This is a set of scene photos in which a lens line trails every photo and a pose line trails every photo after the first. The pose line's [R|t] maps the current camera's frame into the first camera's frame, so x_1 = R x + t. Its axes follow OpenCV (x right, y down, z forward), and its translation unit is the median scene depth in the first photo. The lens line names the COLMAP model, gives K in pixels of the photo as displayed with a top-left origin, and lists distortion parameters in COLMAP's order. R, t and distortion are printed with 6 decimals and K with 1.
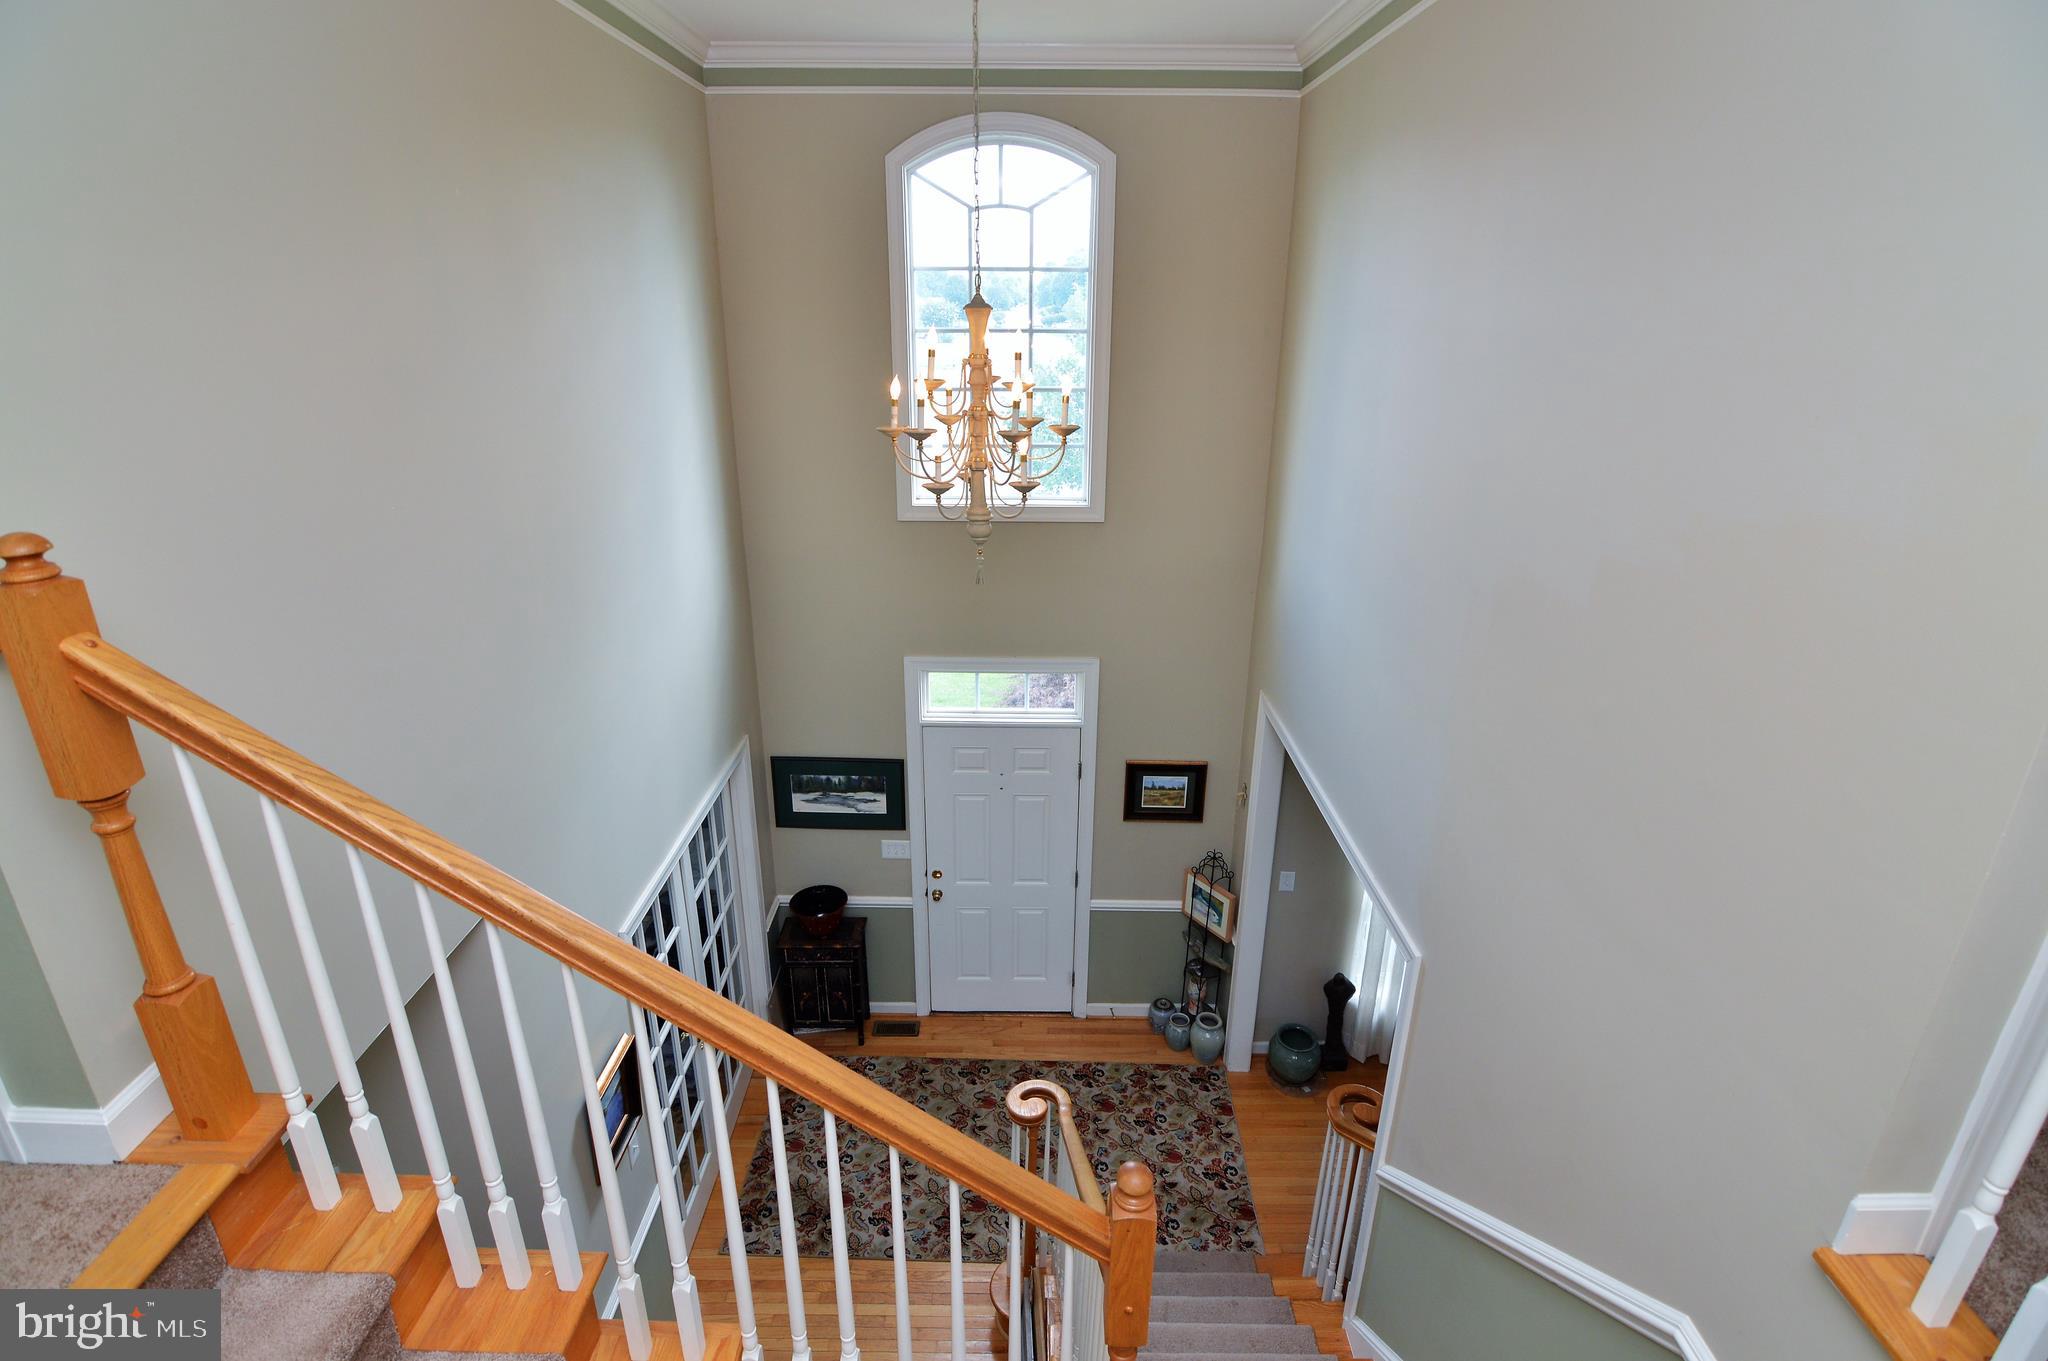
lens RADIAL K [[1007.3, 0, 1021.8], [0, 1007.3, 666.3], [0, 0, 1]] dist [-0.001876, -0.000858]
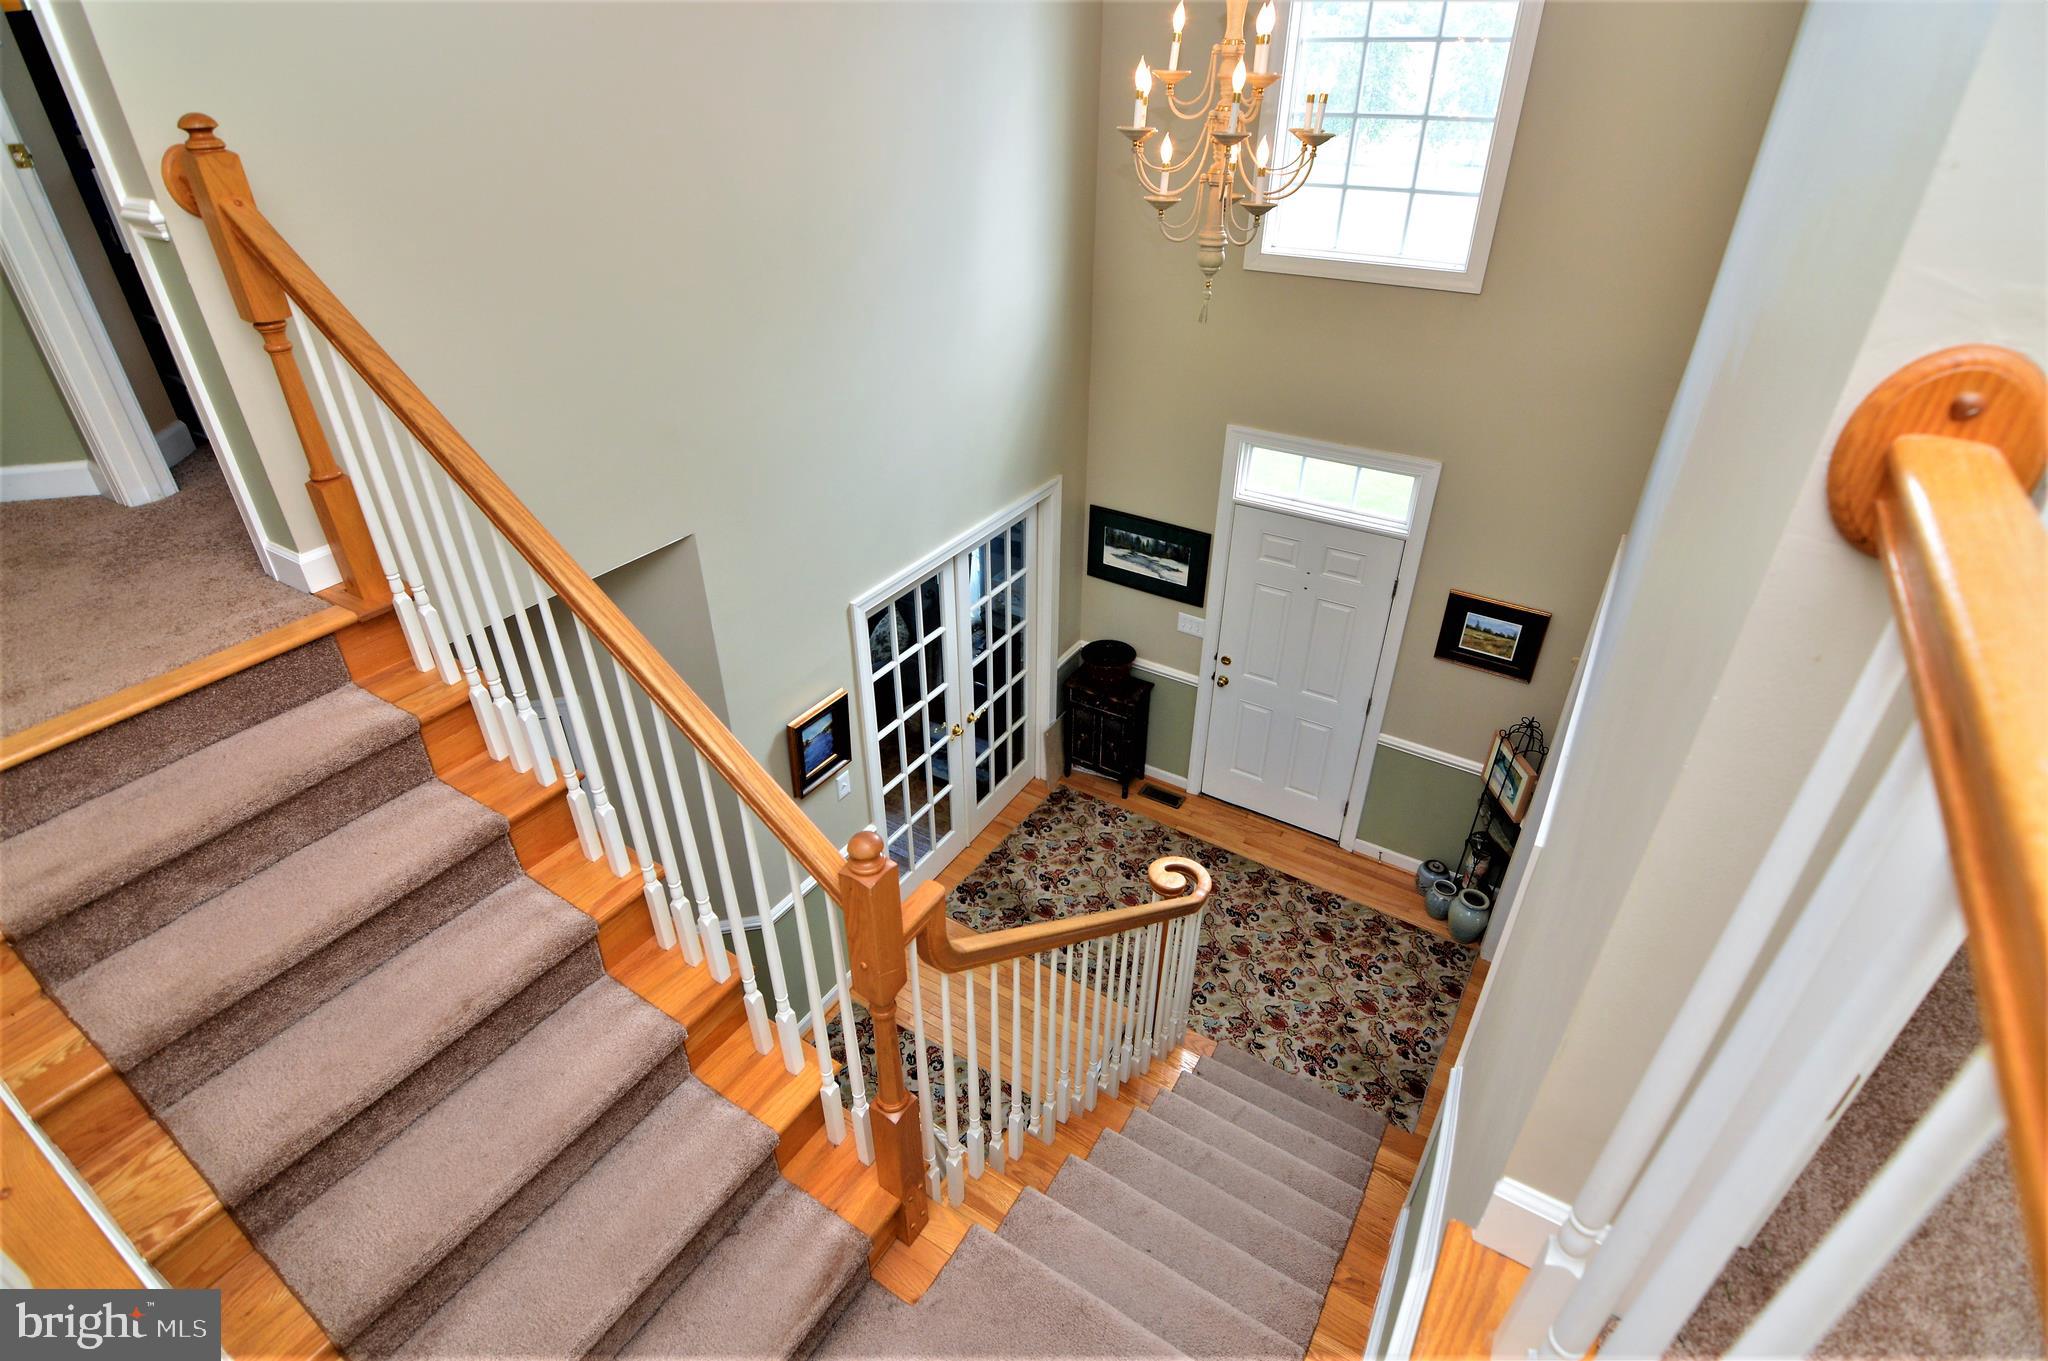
lens RADIAL K [[1007.3, 0, 1021.8], [0, 1007.3, 666.3], [0, 0, 1]] dist [-0.001876, -0.000858]
pose [[0.851065, 0.268634, -0.451136, 0.194509], [-0.176536, 0.955588, 0.235981, 0.017350], [0.494493, -0.121193, 0.860691, 0.064913]]
